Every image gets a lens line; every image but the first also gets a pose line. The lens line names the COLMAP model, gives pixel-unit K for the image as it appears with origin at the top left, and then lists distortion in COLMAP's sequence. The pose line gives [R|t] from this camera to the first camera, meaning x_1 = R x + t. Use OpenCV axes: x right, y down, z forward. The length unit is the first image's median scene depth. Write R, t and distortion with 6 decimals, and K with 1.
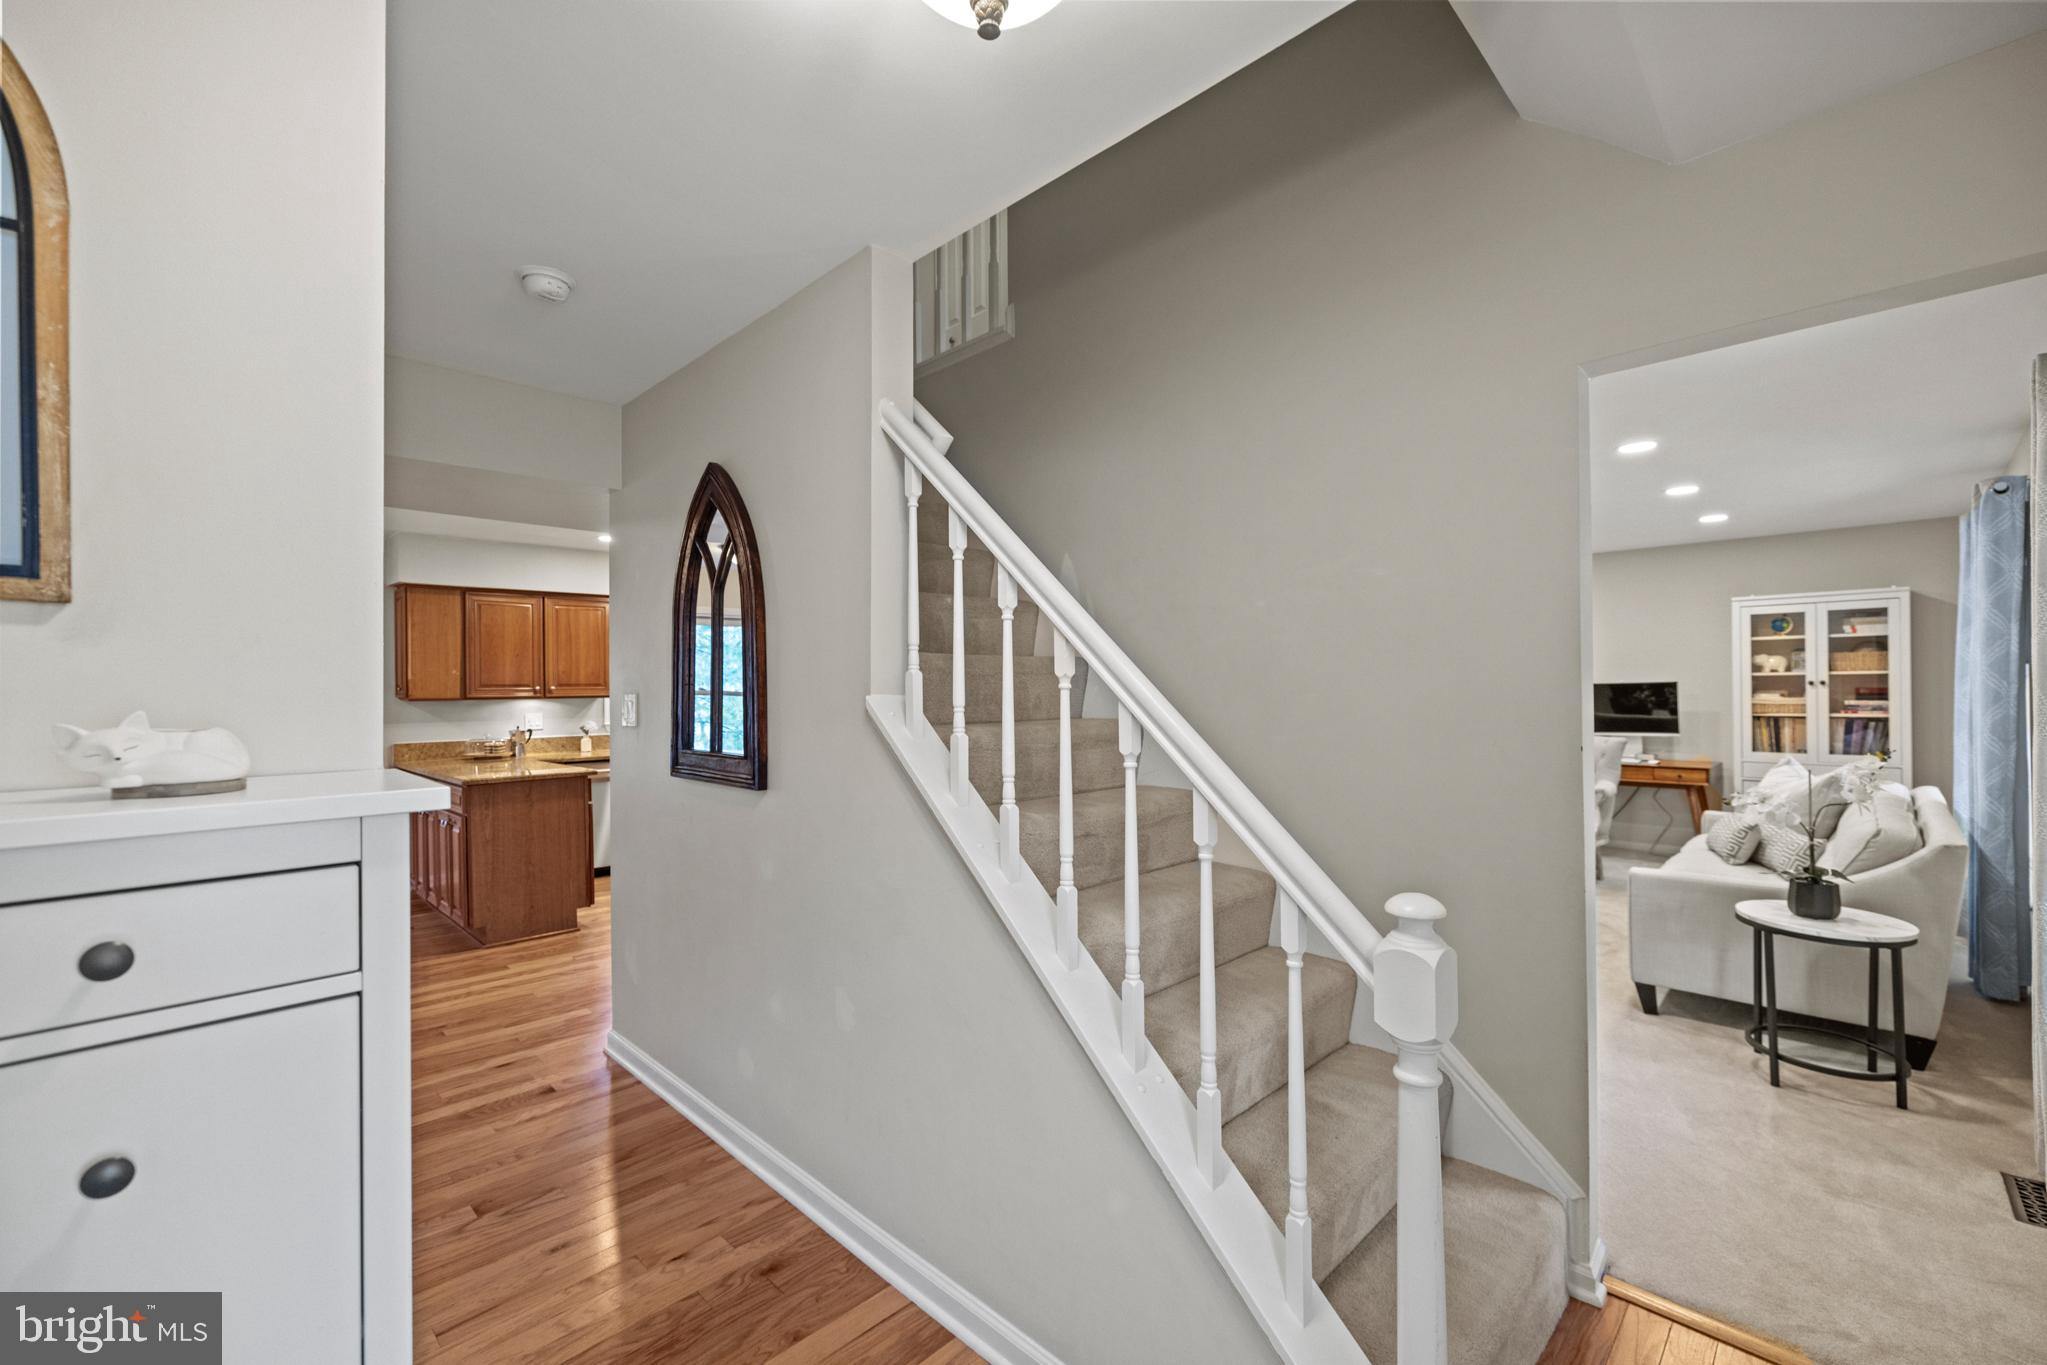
lens RADIAL K [[865.3, 0, 1005.9], [0, 865.3, 685.9], [0, 0, 1]] dist [0.002187, 0.000132]
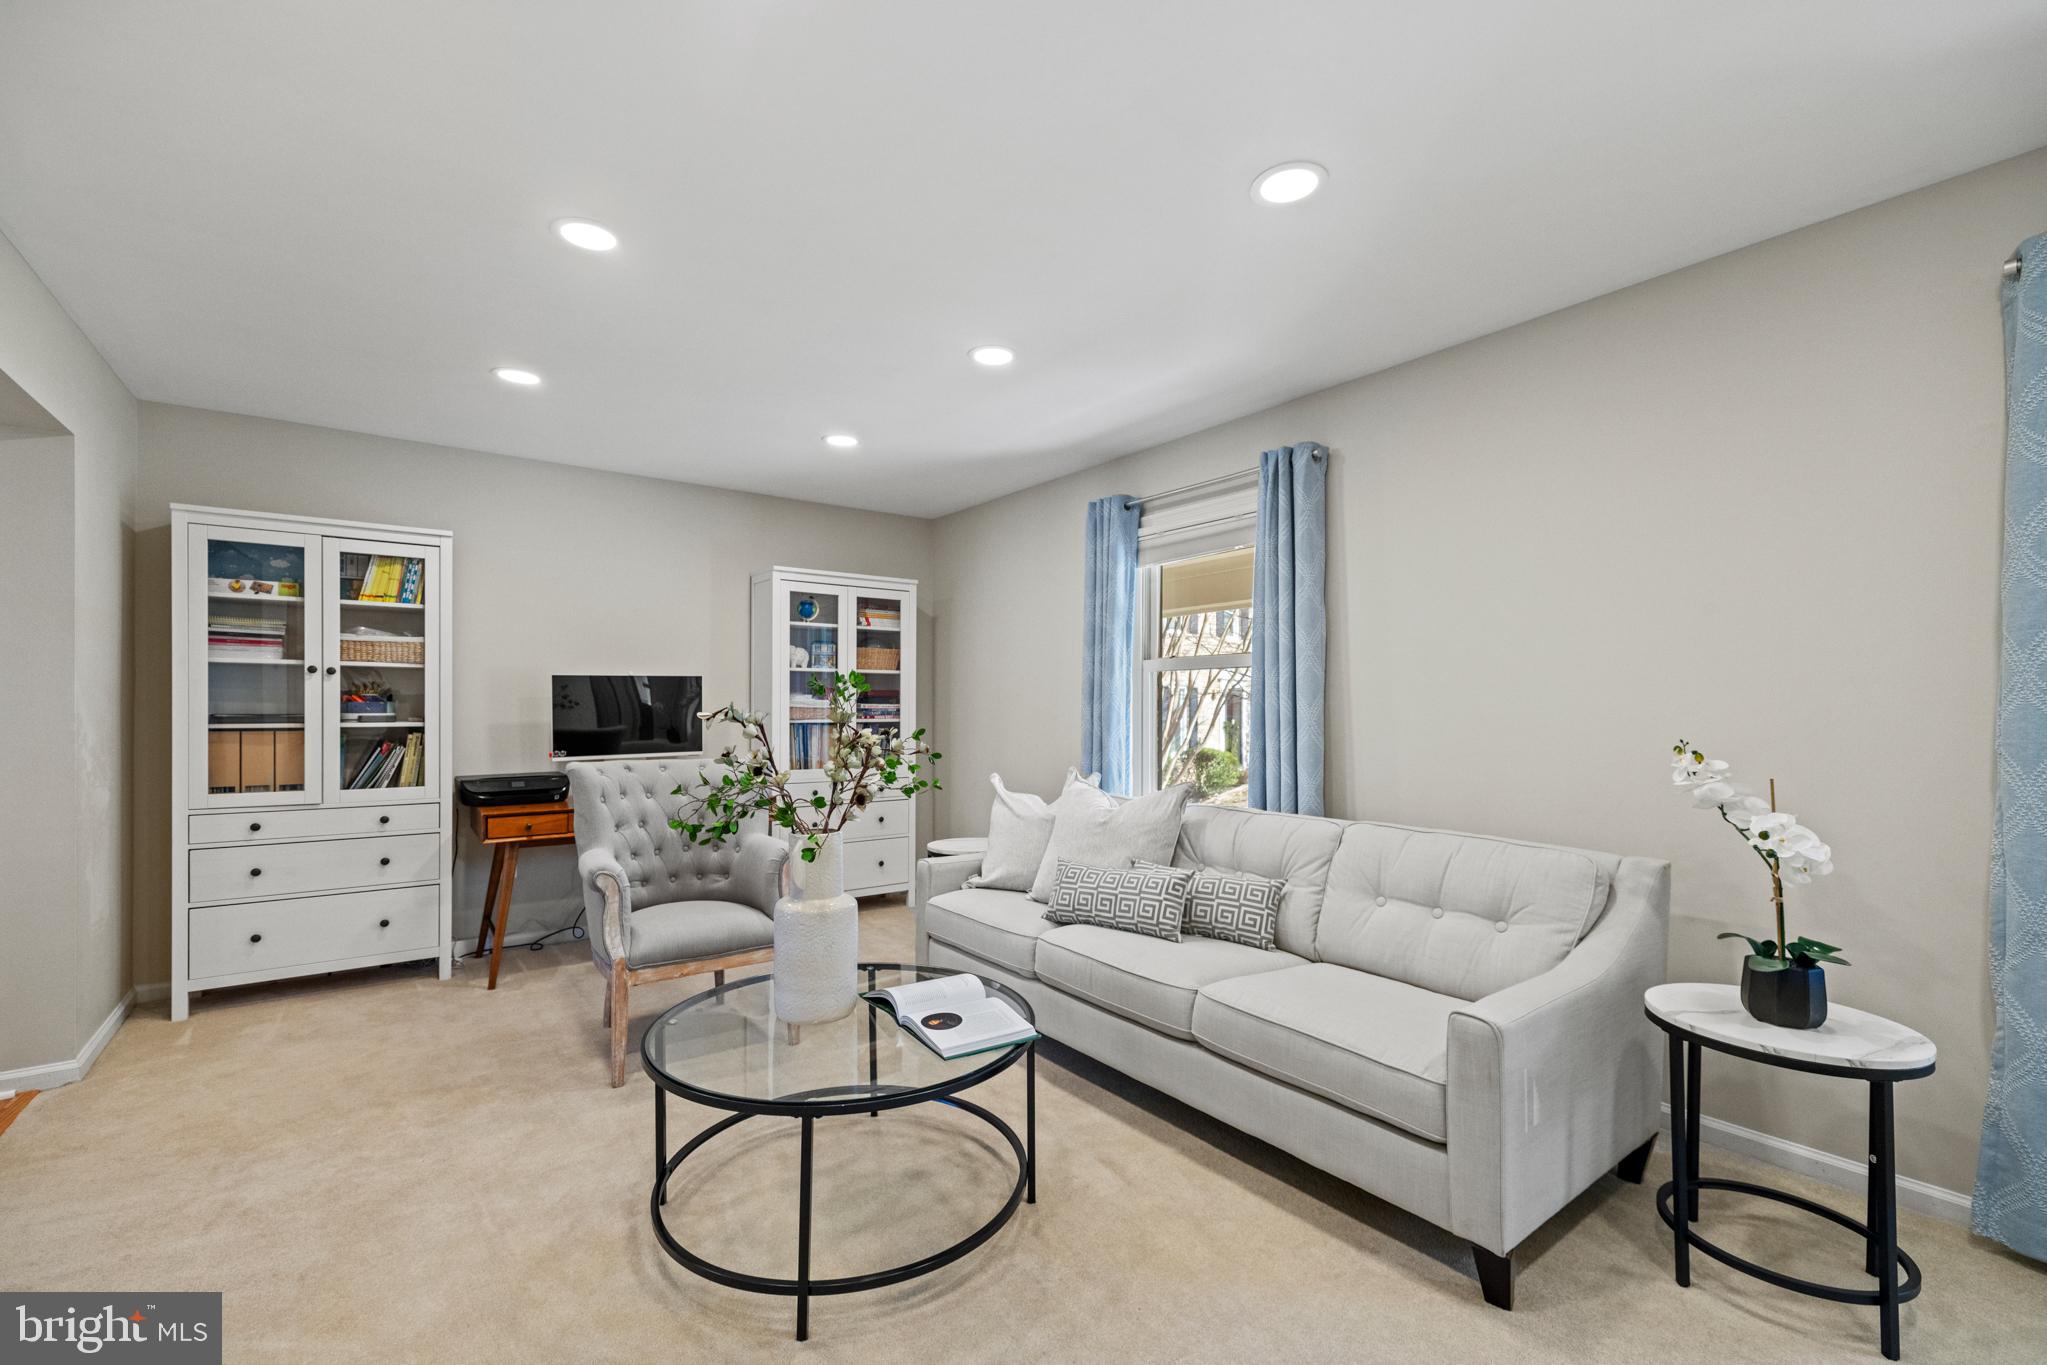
lens RADIAL K [[865.3, 0, 1003.8], [0, 865.3, 707.2], [0, 0, 1]] dist [0.002187, 0.000132]
pose [[0.139214, 0.012019, 0.990189, 0.135053], [-0.007531, 0.999910, -0.011078, 0.028259], [-0.990234, -0.005915, 0.139292, 0.729625]]
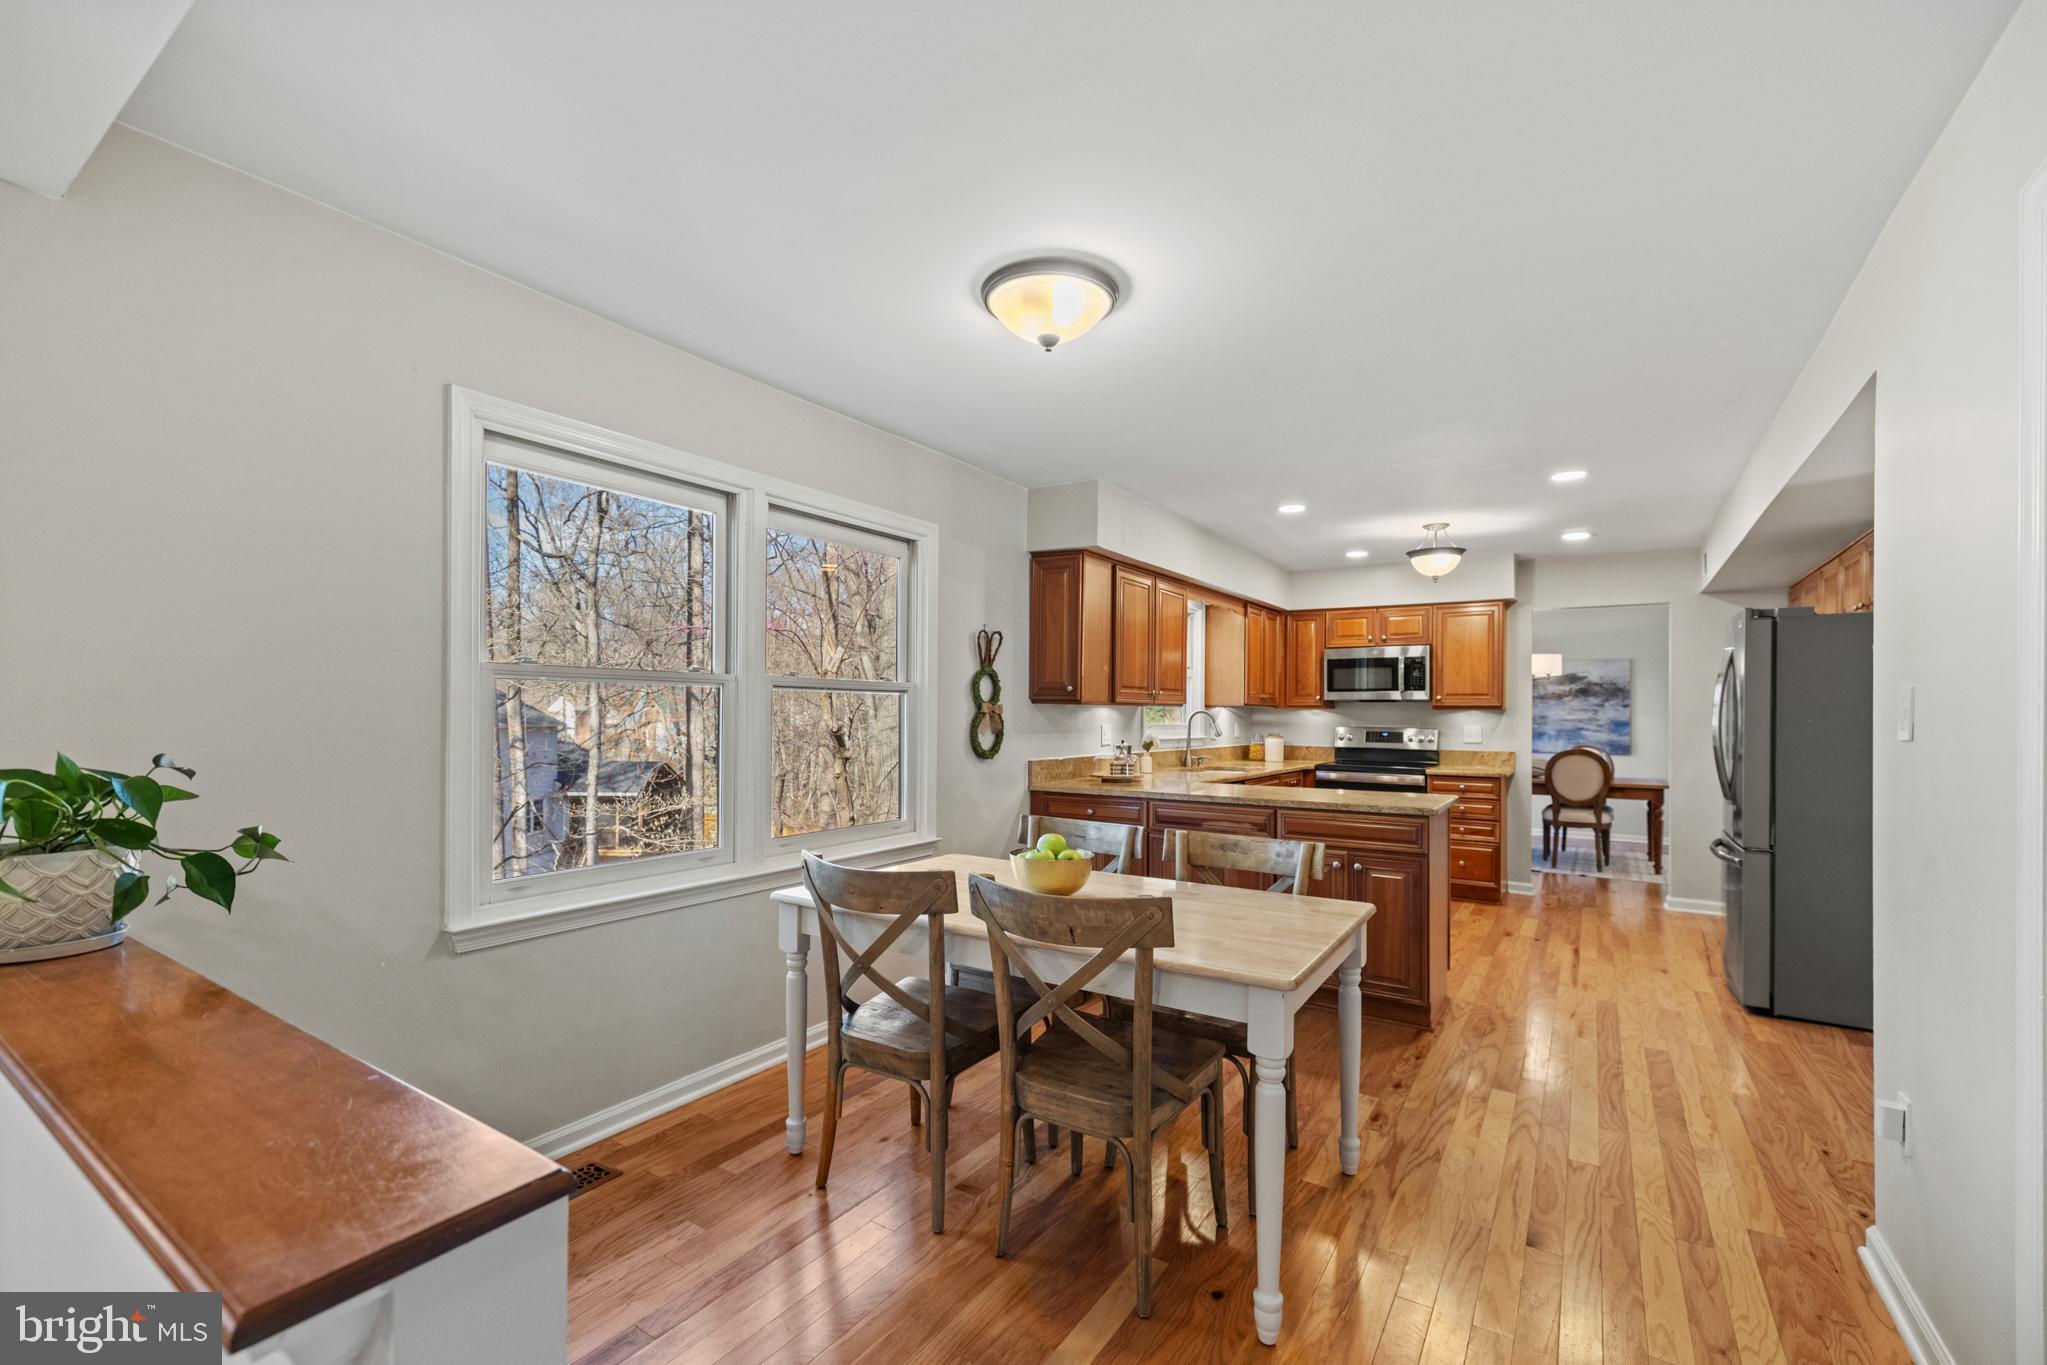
lens RADIAL K [[865.3, 0, 1023.3], [0, 865.3, 704.2], [0, 0, 1]] dist [0.002187, 0.000132]
pose [[0.977982, 0.022572, 0.207464, -0.919394], [-0.020975, 0.999731, -0.009894, 0.026759], [-0.207632, 0.005325, 0.978193, 0.277947]]
